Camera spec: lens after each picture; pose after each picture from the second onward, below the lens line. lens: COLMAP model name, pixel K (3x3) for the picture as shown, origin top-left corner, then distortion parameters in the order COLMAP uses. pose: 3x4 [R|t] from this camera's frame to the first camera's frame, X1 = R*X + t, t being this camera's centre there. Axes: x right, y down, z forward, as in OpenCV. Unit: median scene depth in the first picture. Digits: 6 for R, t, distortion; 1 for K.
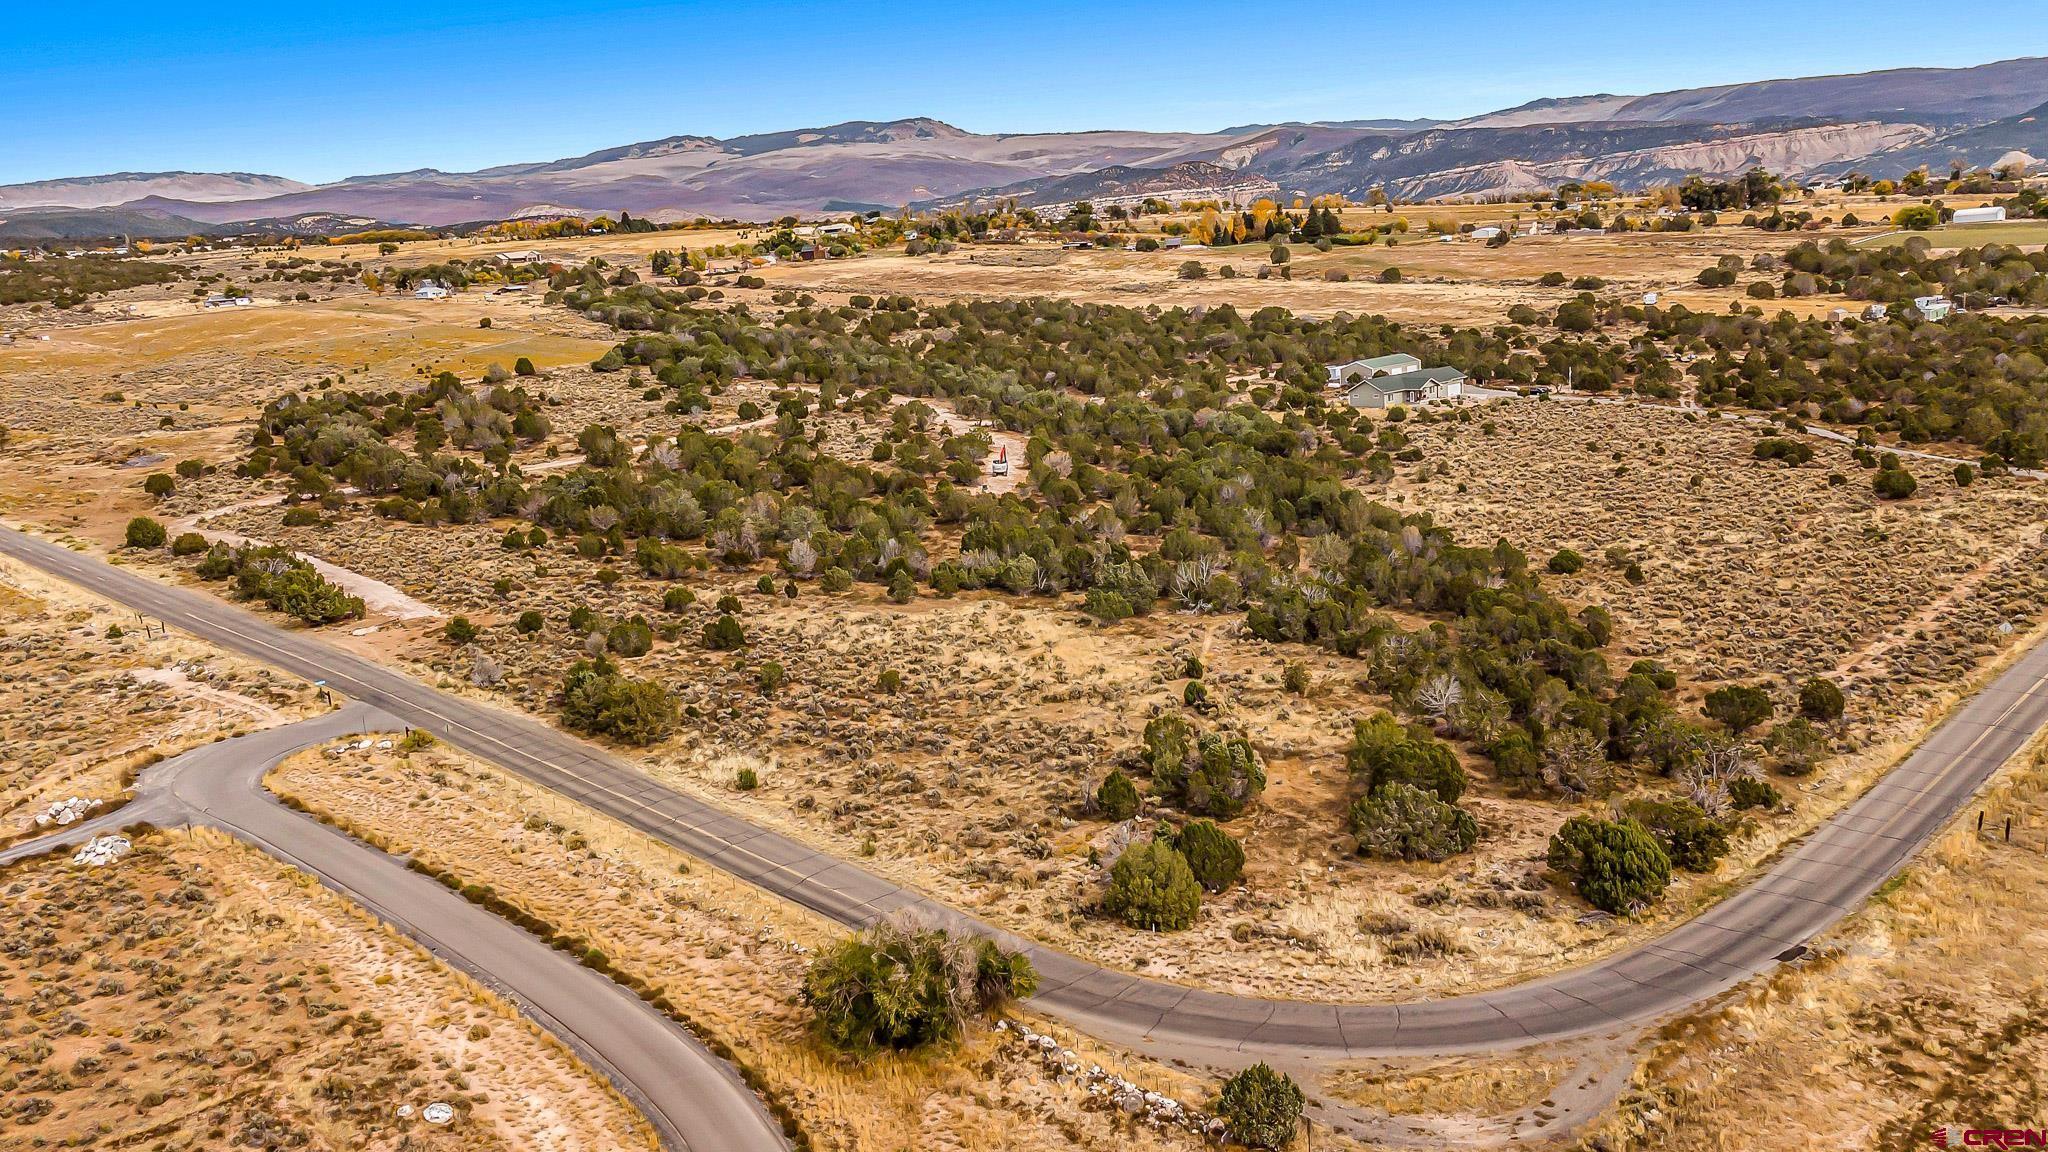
lens RADIAL K [[1720.2, 0, 1024.0], [0, 1720.2, 576.0], [0, 0, 1]] dist [0.010487, 0.090435]
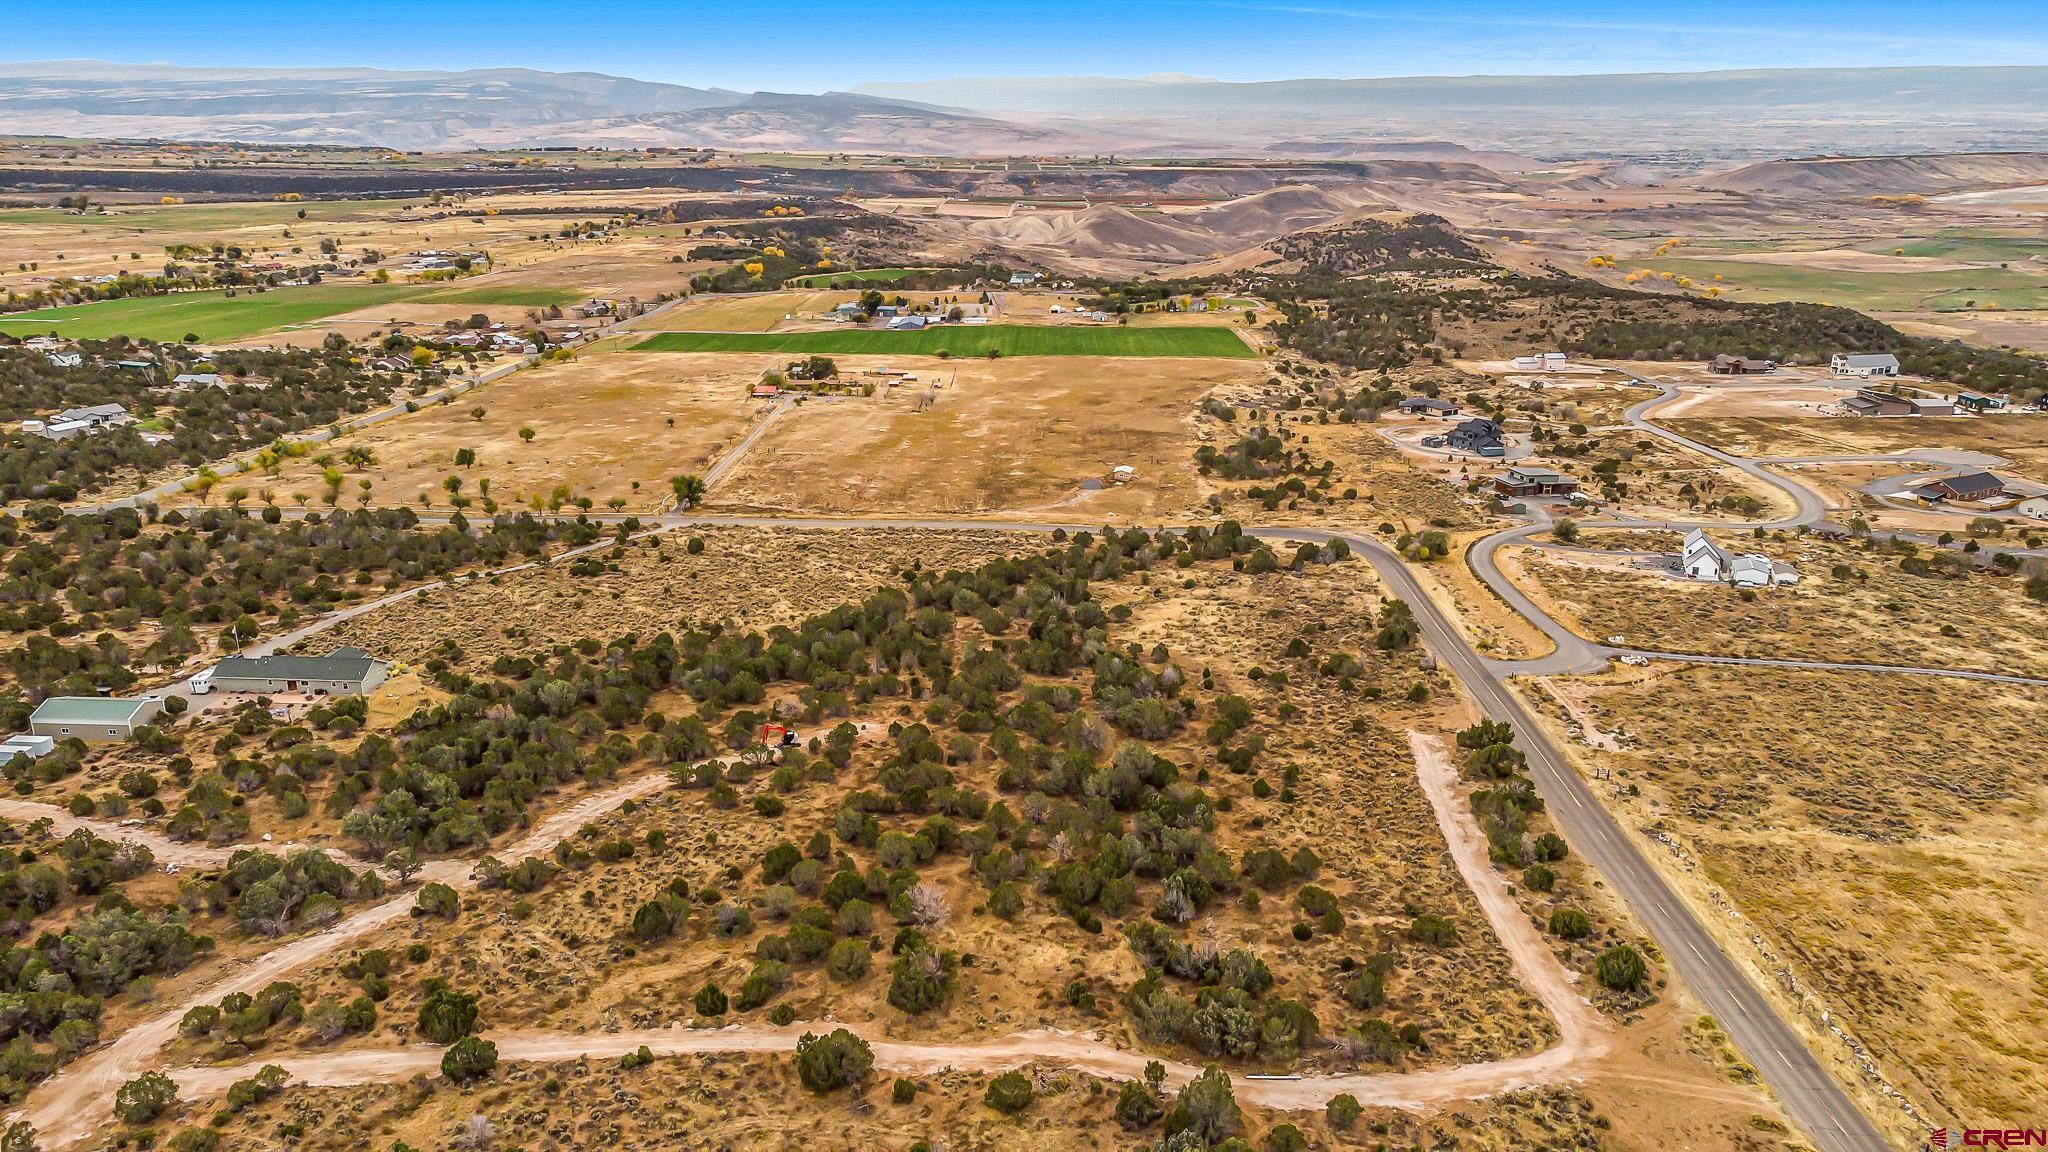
lens RADIAL K [[1514.8, 0, 1024.0], [0, 1514.8, 576.0], [0, 0, 1]] dist [0.020030, 0.055441]
pose [[-0.696664, -0.142089, 0.703186, -1.182867], [0.192343, 0.907308, 0.373894, -0.749202], [-0.691132, 0.395731, -0.604759, 2.331130]]
